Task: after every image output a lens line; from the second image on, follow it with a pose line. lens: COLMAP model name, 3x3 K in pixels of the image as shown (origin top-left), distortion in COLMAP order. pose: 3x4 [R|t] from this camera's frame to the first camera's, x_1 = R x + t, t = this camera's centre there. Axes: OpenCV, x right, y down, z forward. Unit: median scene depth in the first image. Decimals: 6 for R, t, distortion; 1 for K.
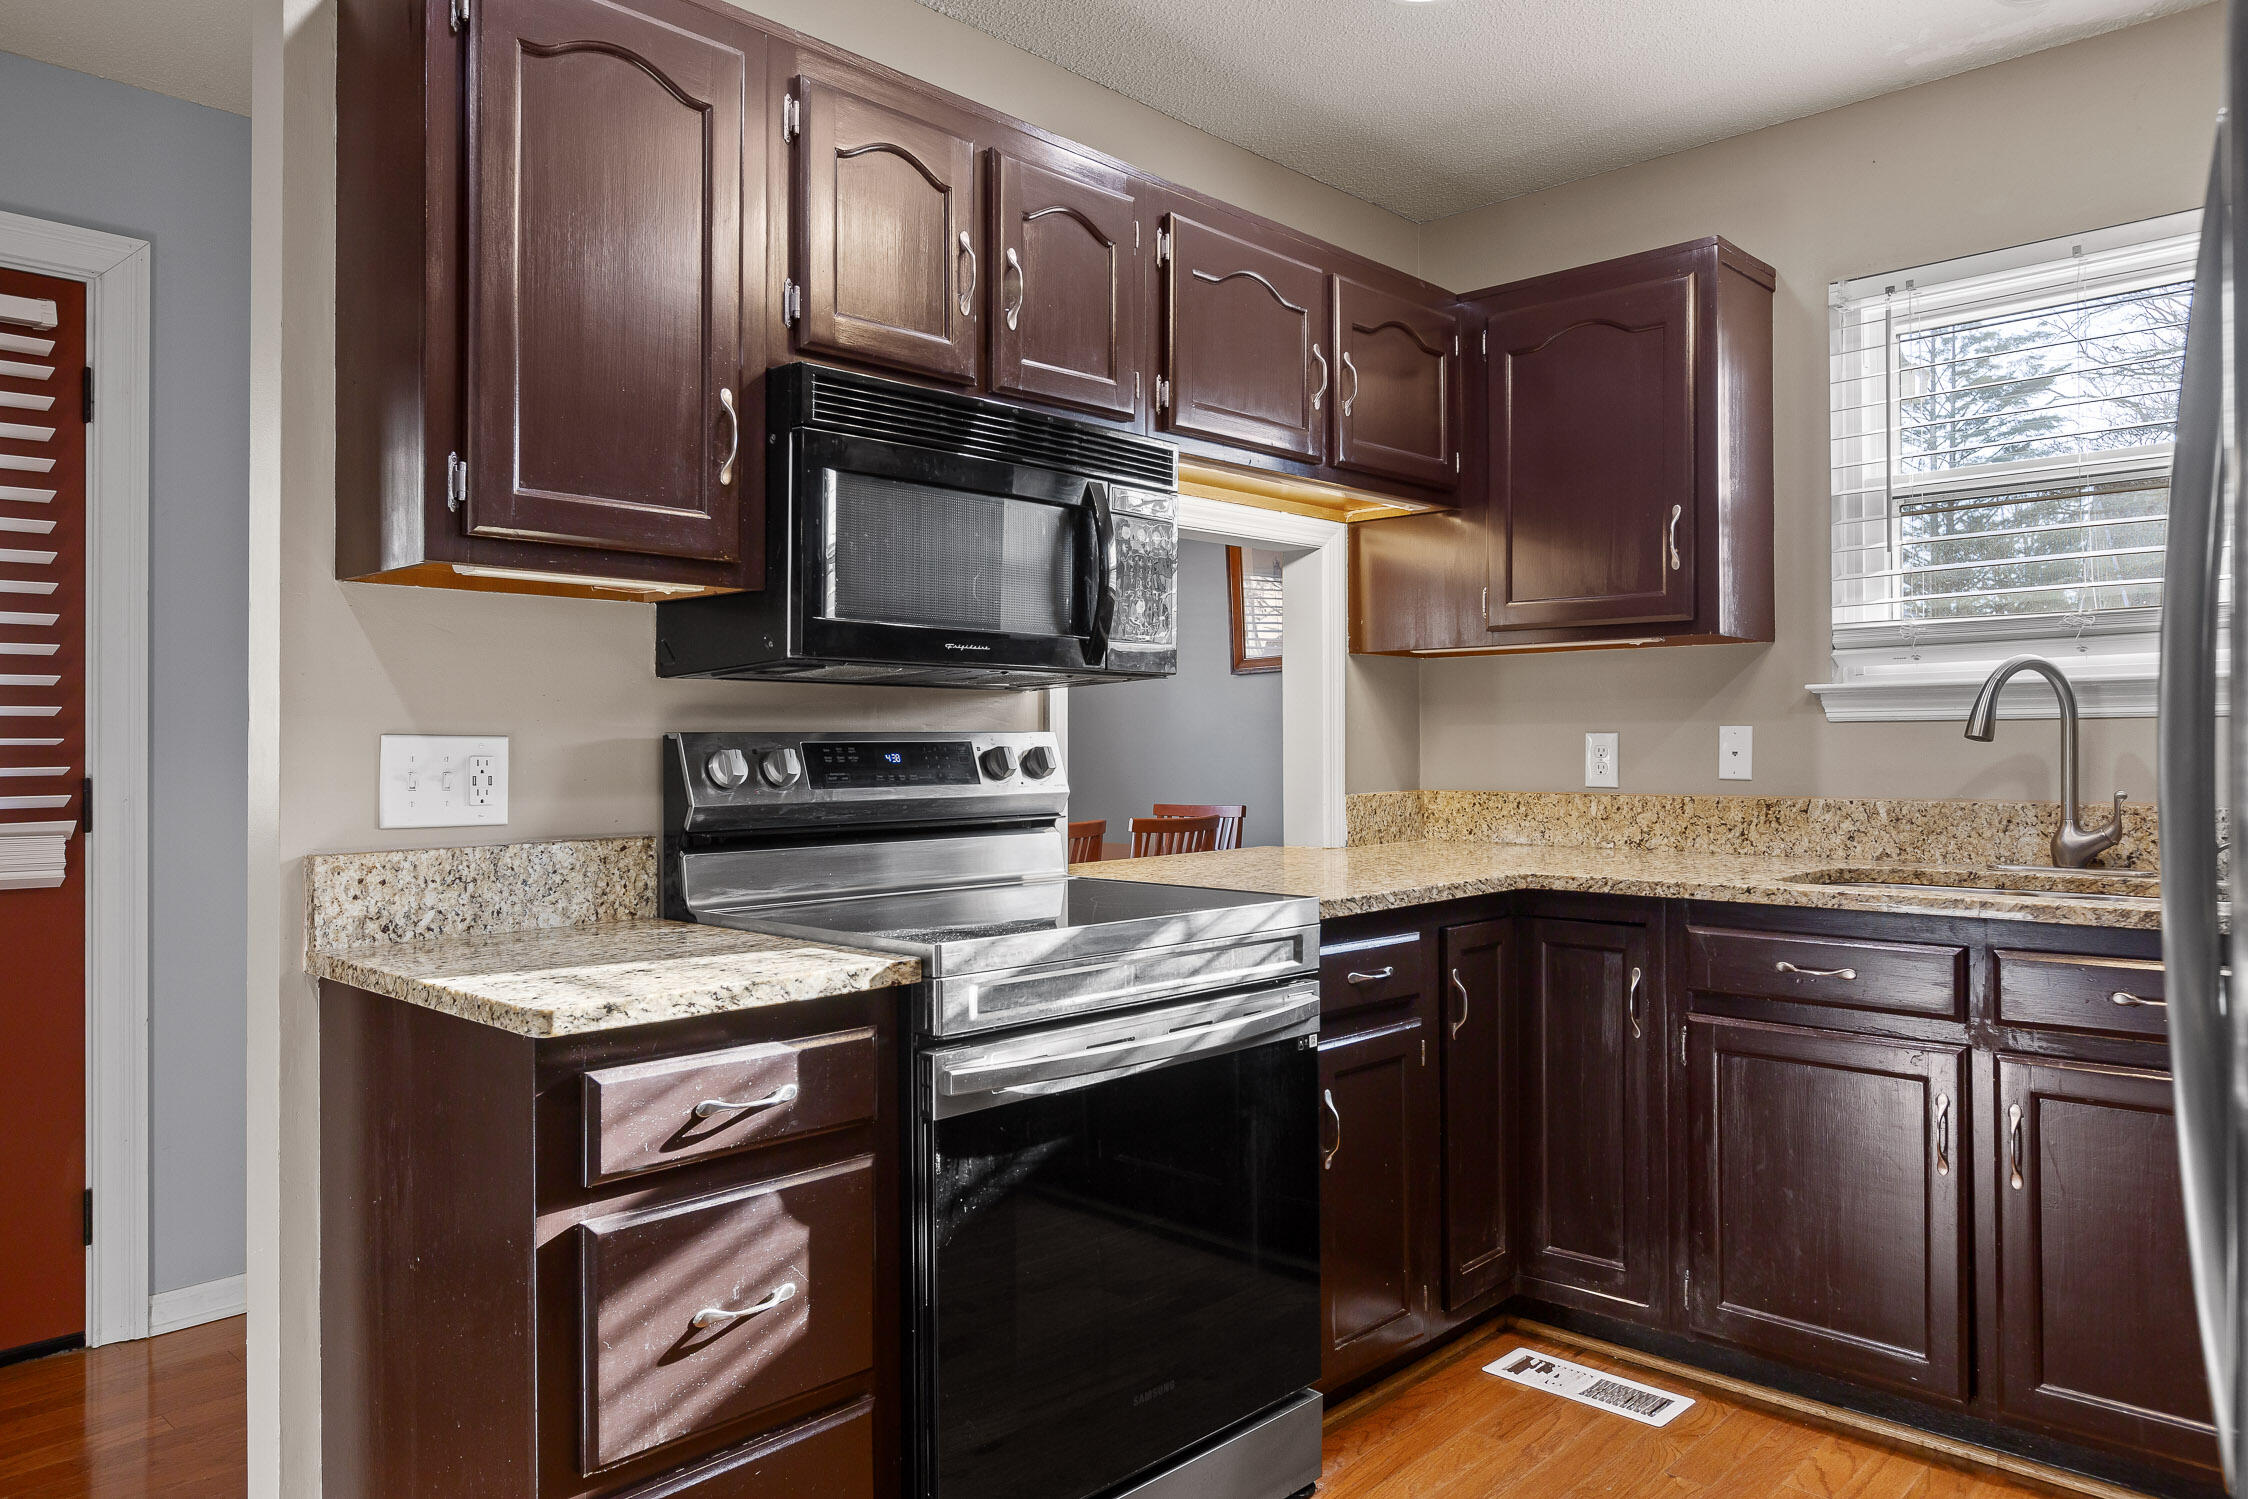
lens RADIAL K [[1527.5, 0, 1124.0], [0, 1527.5, 749.5], [0, 0, 1]] dist [-0.001677, -0.002439]
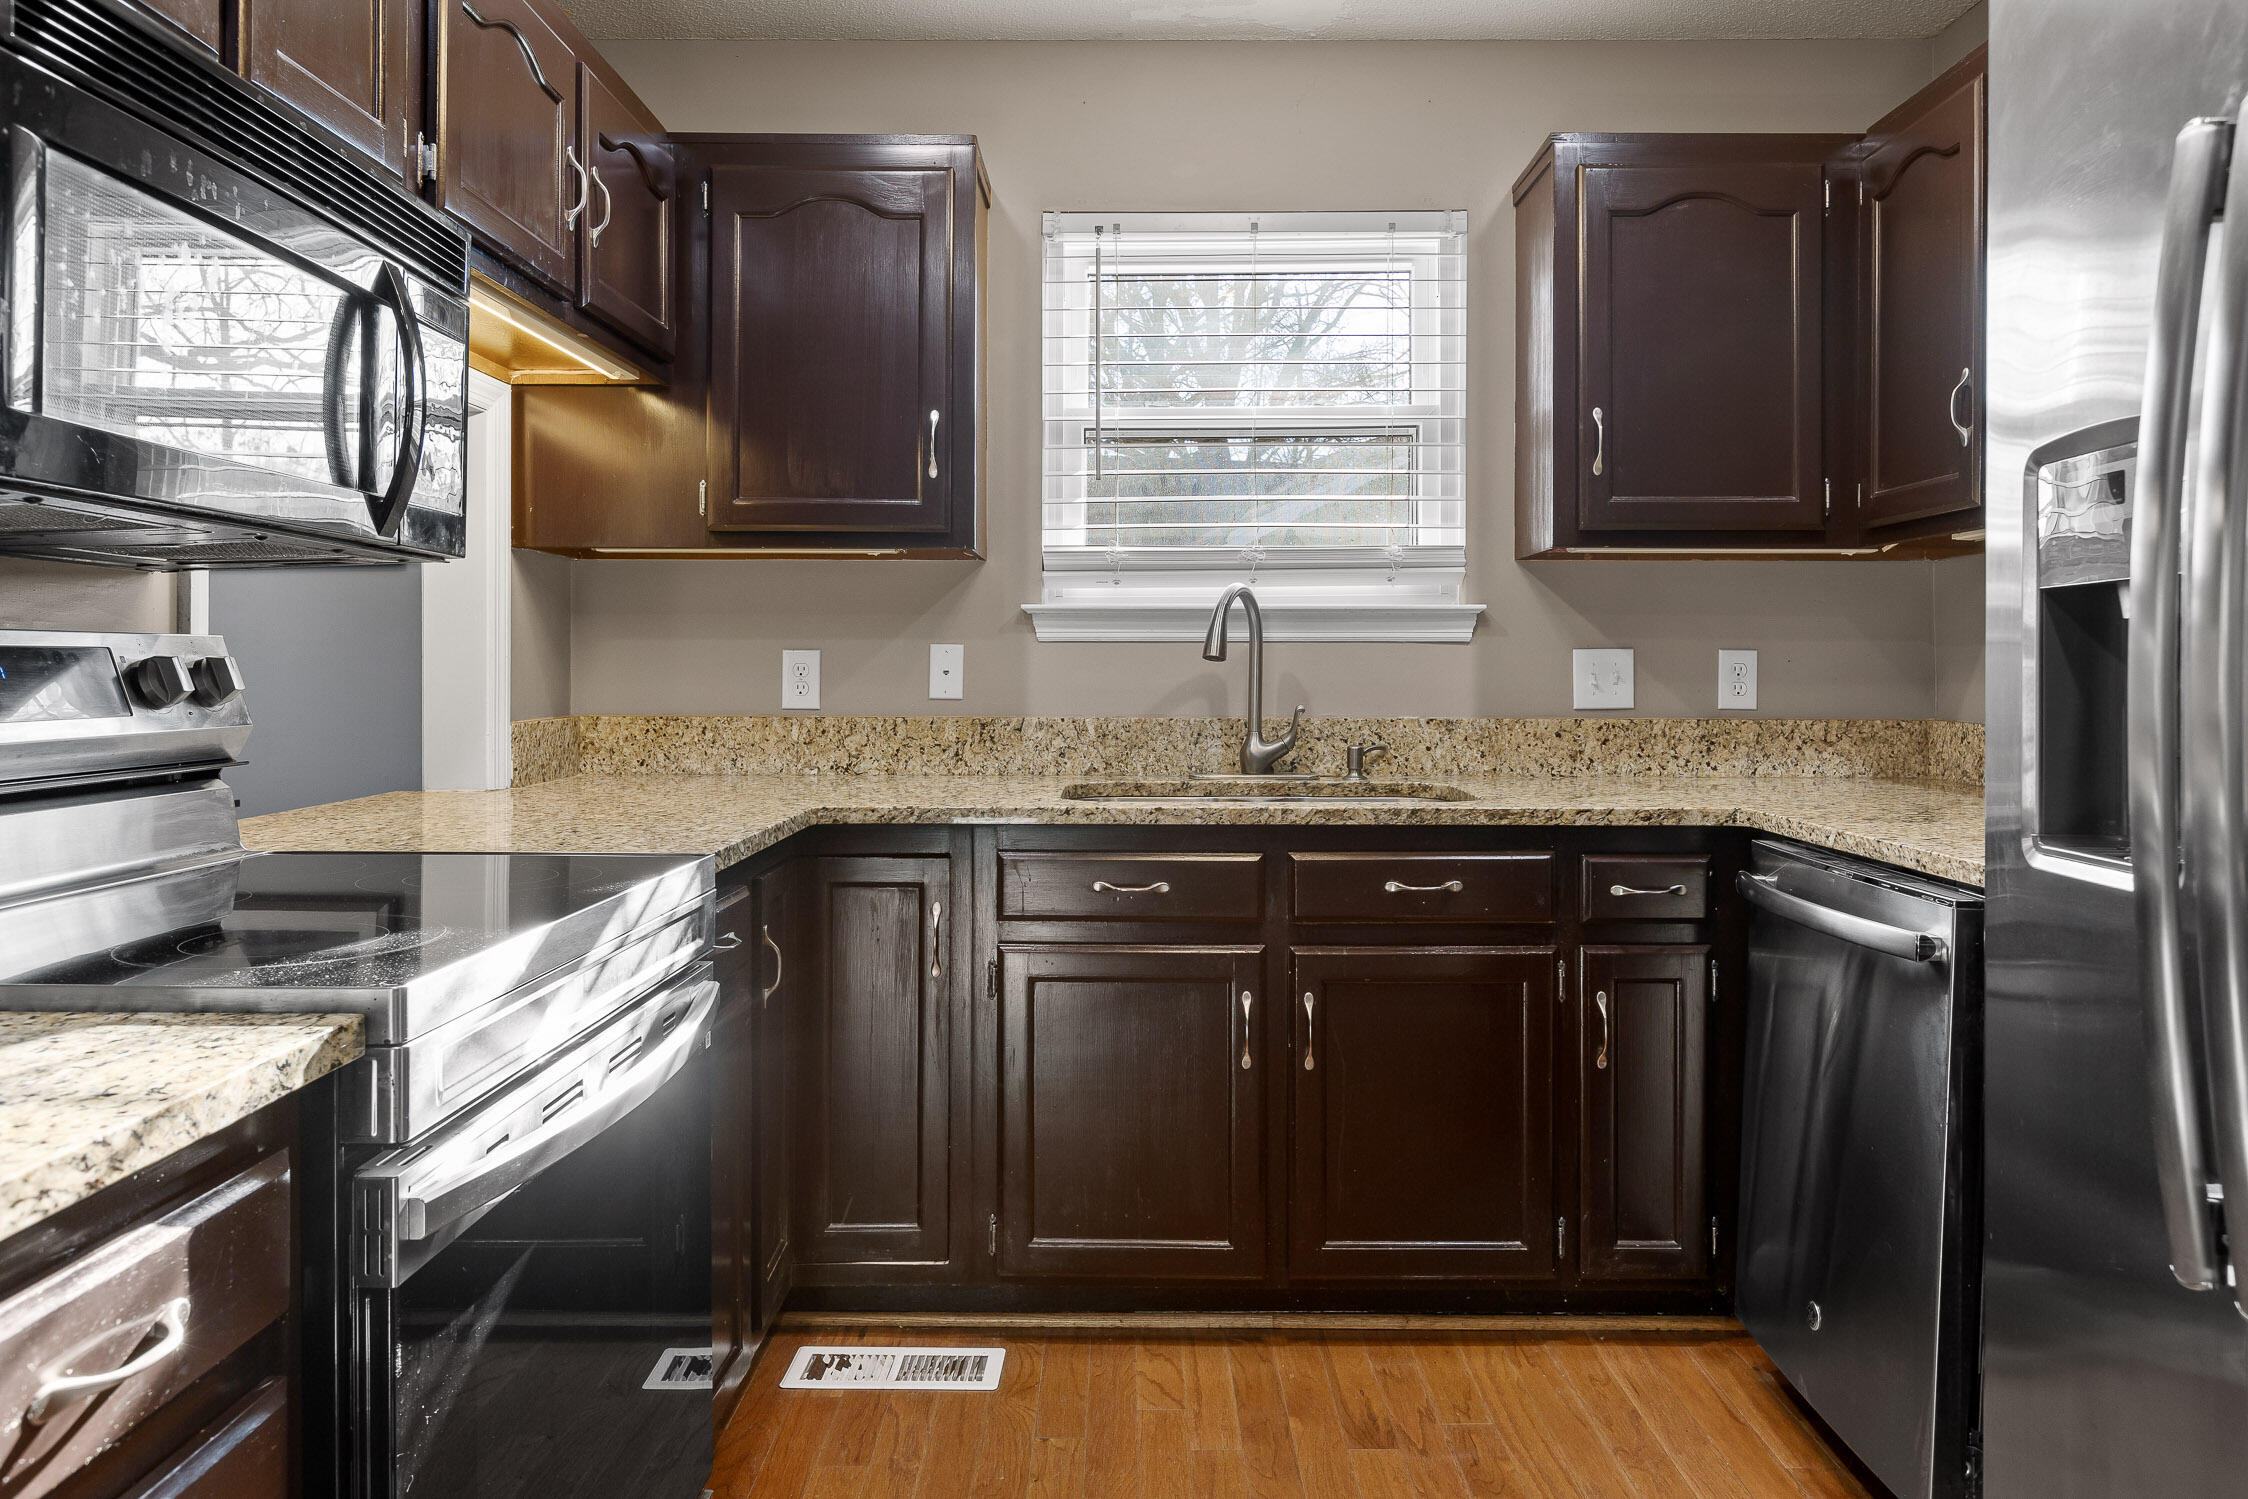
lens RADIAL K [[1505.2, 0, 1131.0], [0, 1505.2, 682.1], [0, 0, 1]] dist [0.003345, -0.003127]
pose [[0.726129, -0.001052, 0.687558, -0.207868], [-0.003291, 0.999982, 0.005005, 0.004184], [-0.687551, -0.005897, 0.726112, 0.253776]]
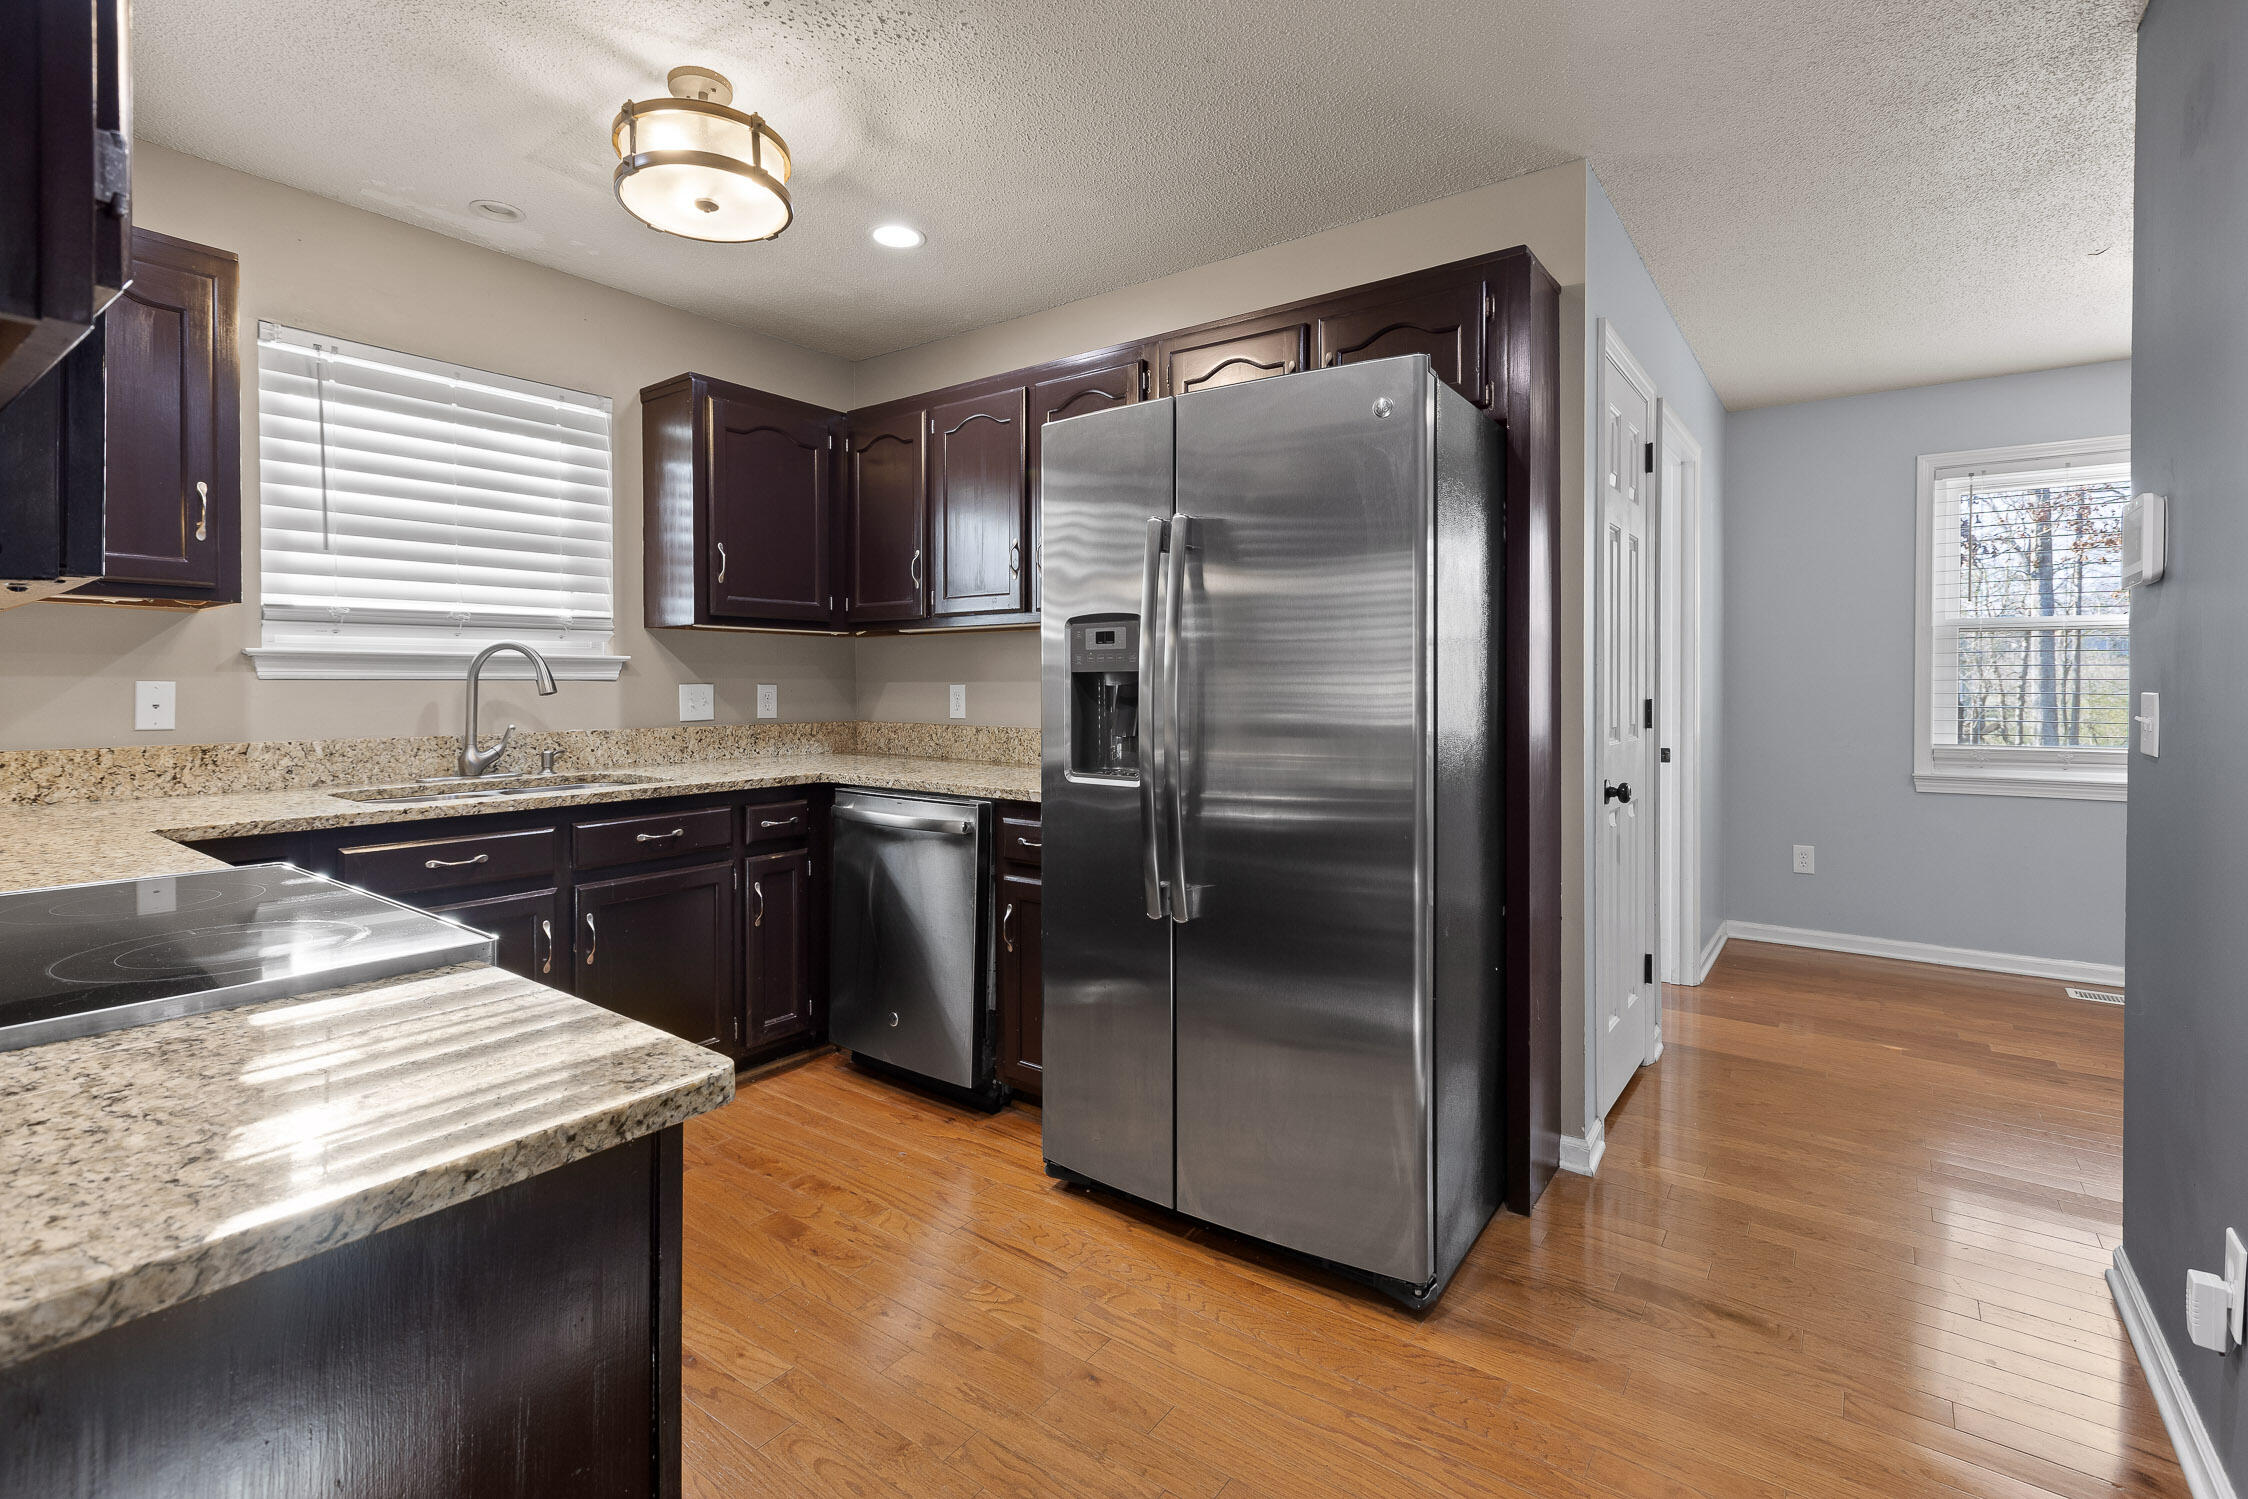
lens RADIAL K [[1025.8, 0, 1119.4], [0, 1025.8, 709.9], [0, 0, 1]] dist [0.001899, -0.000031]
pose [[-0.126364, -0.022520, 0.991728, -0.496851], [0.001208, 0.999738, 0.022856, -0.012766], [-0.991983, 0.004087, -0.126304, 0.470340]]
